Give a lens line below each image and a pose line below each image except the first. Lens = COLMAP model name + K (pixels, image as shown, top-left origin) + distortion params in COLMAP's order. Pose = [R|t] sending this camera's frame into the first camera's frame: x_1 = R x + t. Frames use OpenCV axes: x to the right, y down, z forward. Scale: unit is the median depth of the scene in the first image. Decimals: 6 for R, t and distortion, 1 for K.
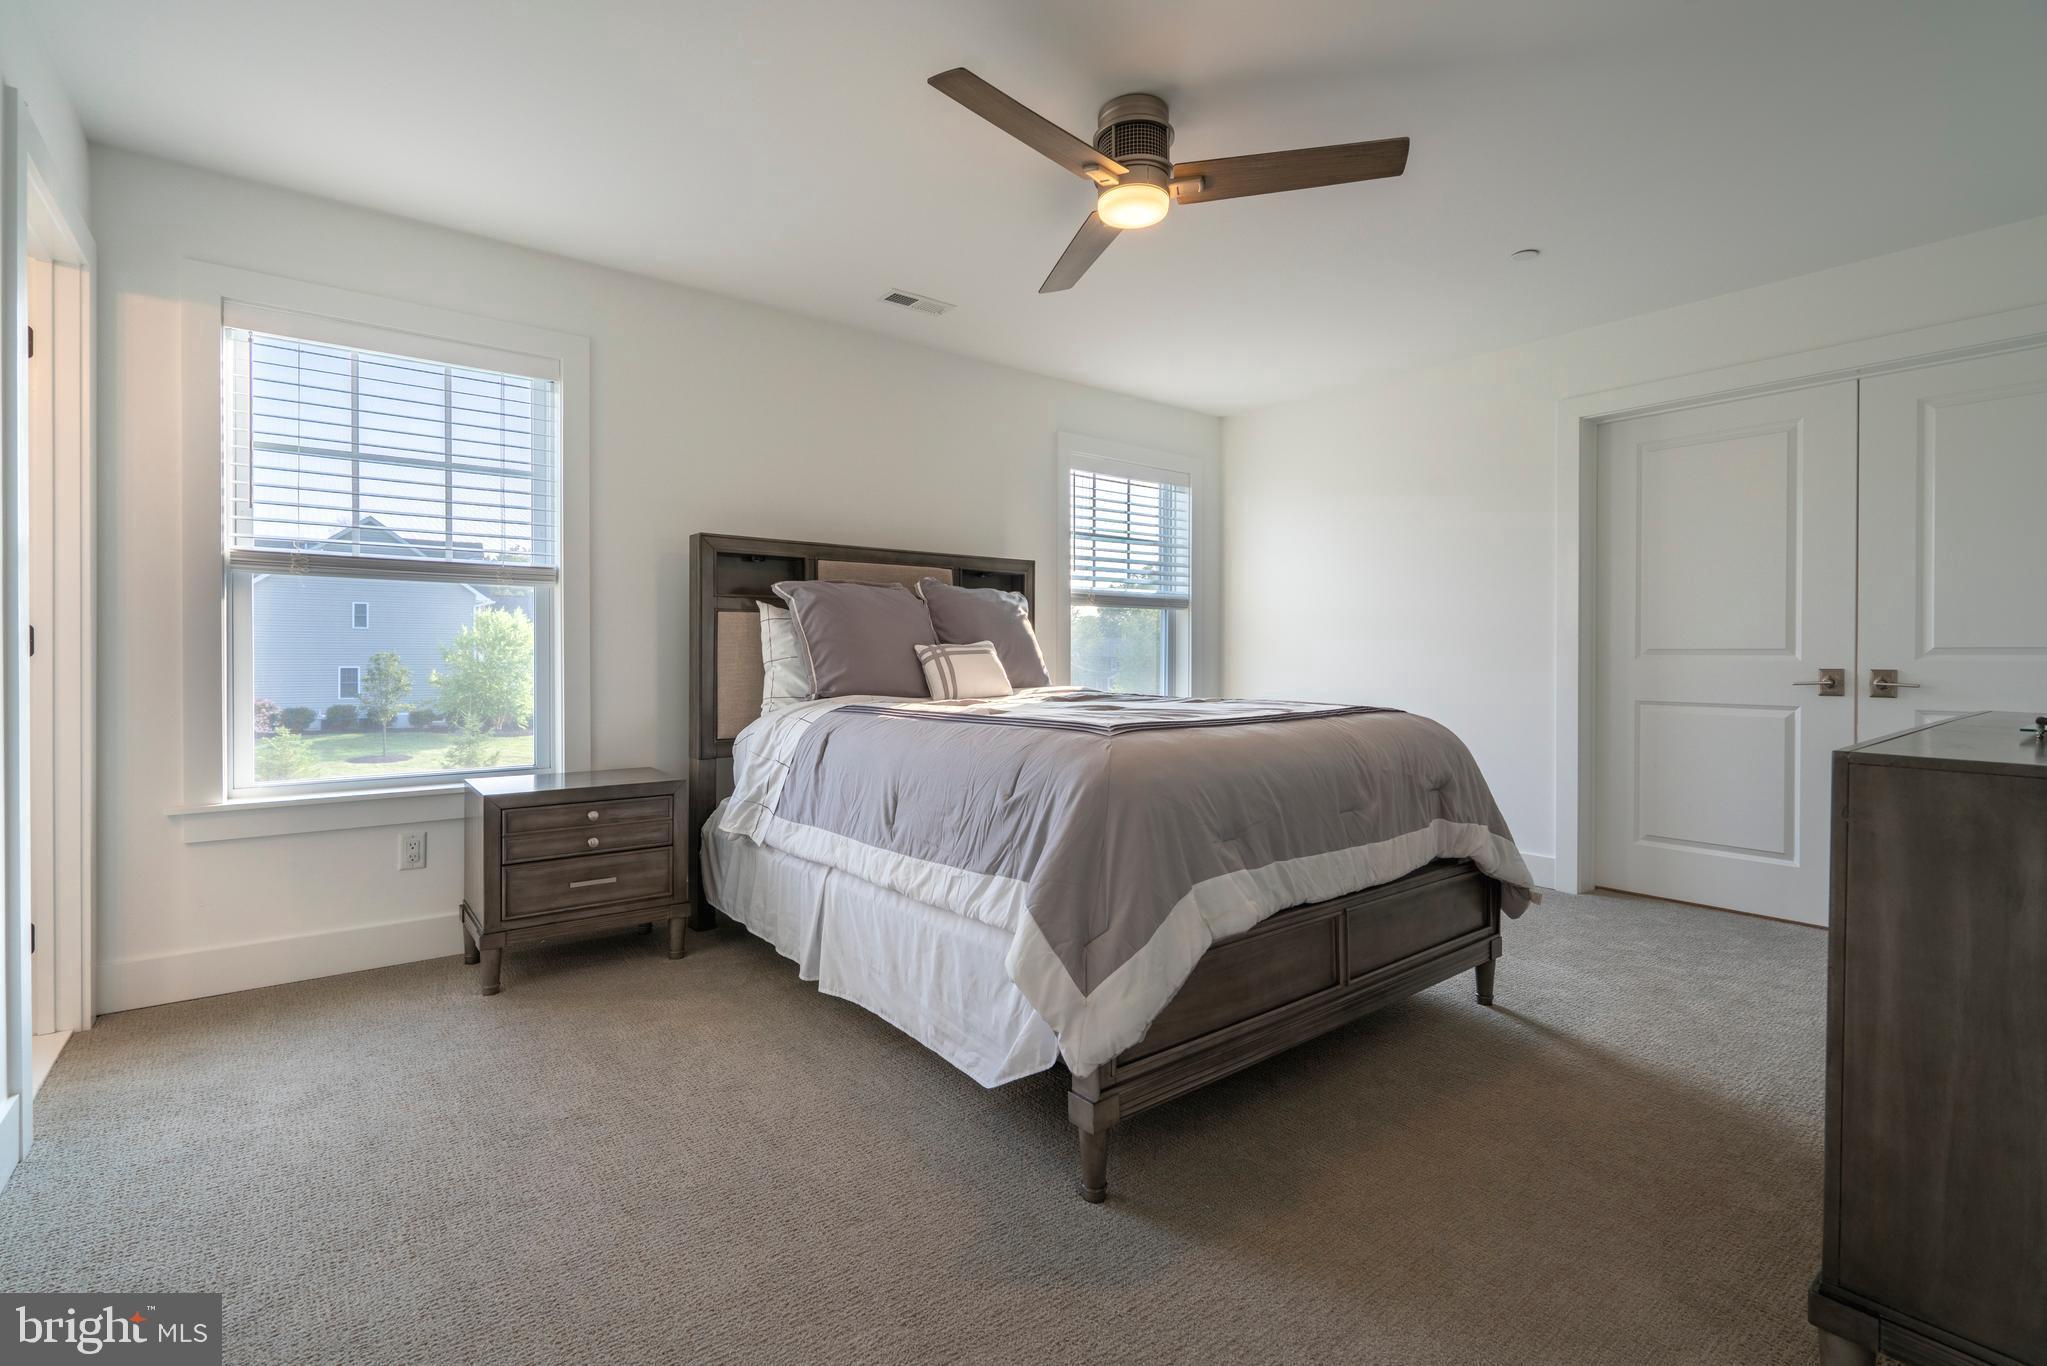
lens RADIAL K [[931.1, 0, 1025.3], [0, 931.1, 666.7], [0, 0, 1]] dist [-0.002442, 0.001543]
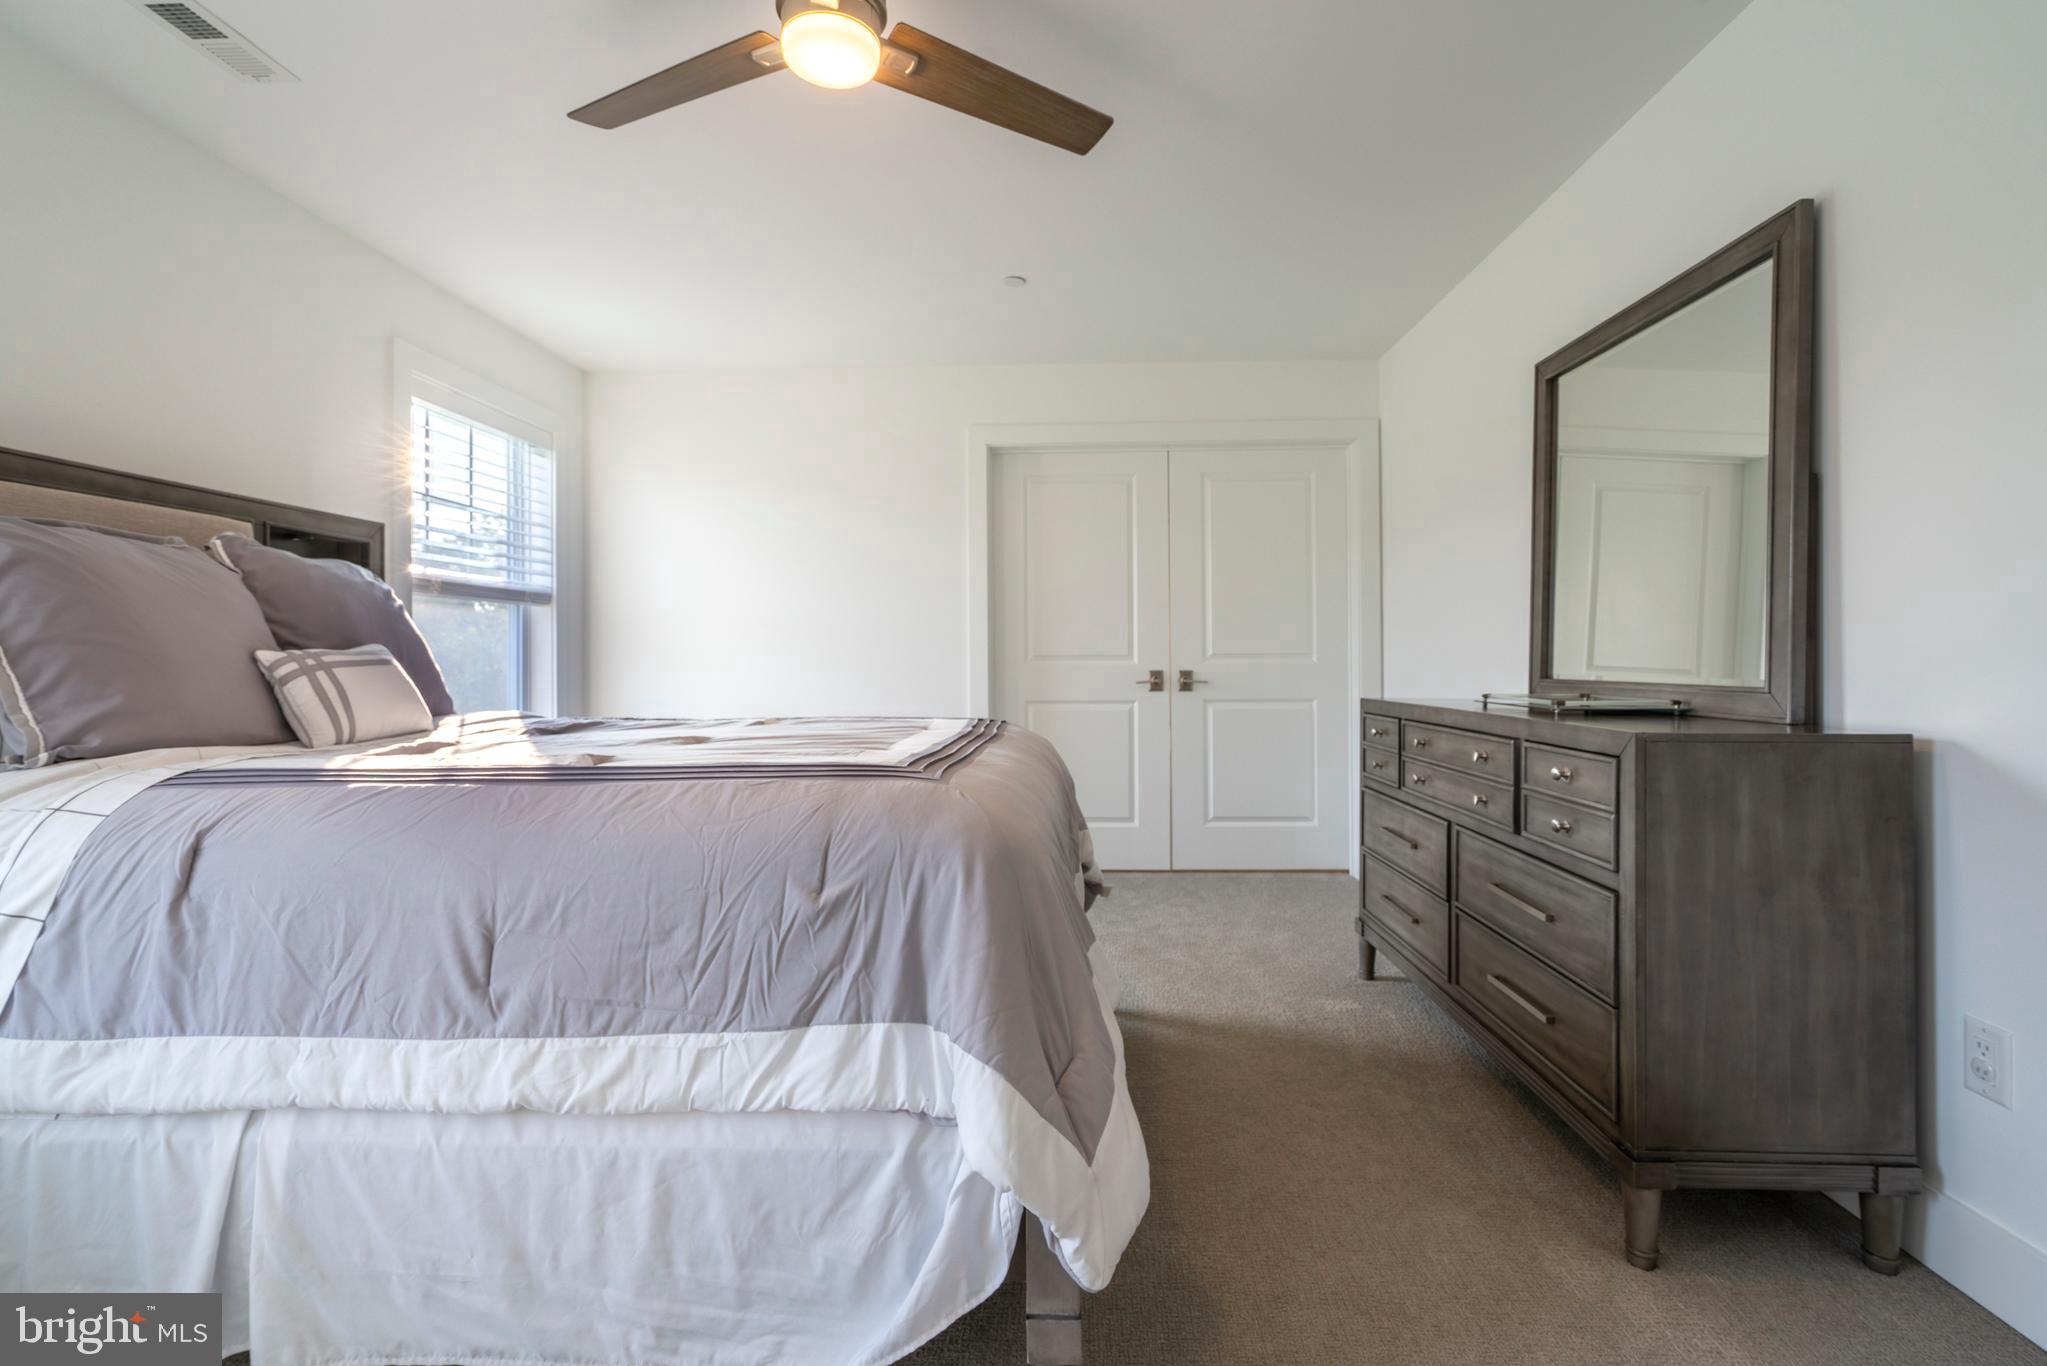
lens RADIAL K [[931.1, 0, 1021.7], [0, 931.1, 661.2], [0, 0, 1]] dist [-0.002442, 0.001543]
pose [[0.655396, -0.007057, 0.755253, -0.303900], [0.017869, 0.999821, -0.006165, -0.006985], [-0.755074, 0.017536, 0.655405, 0.371869]]
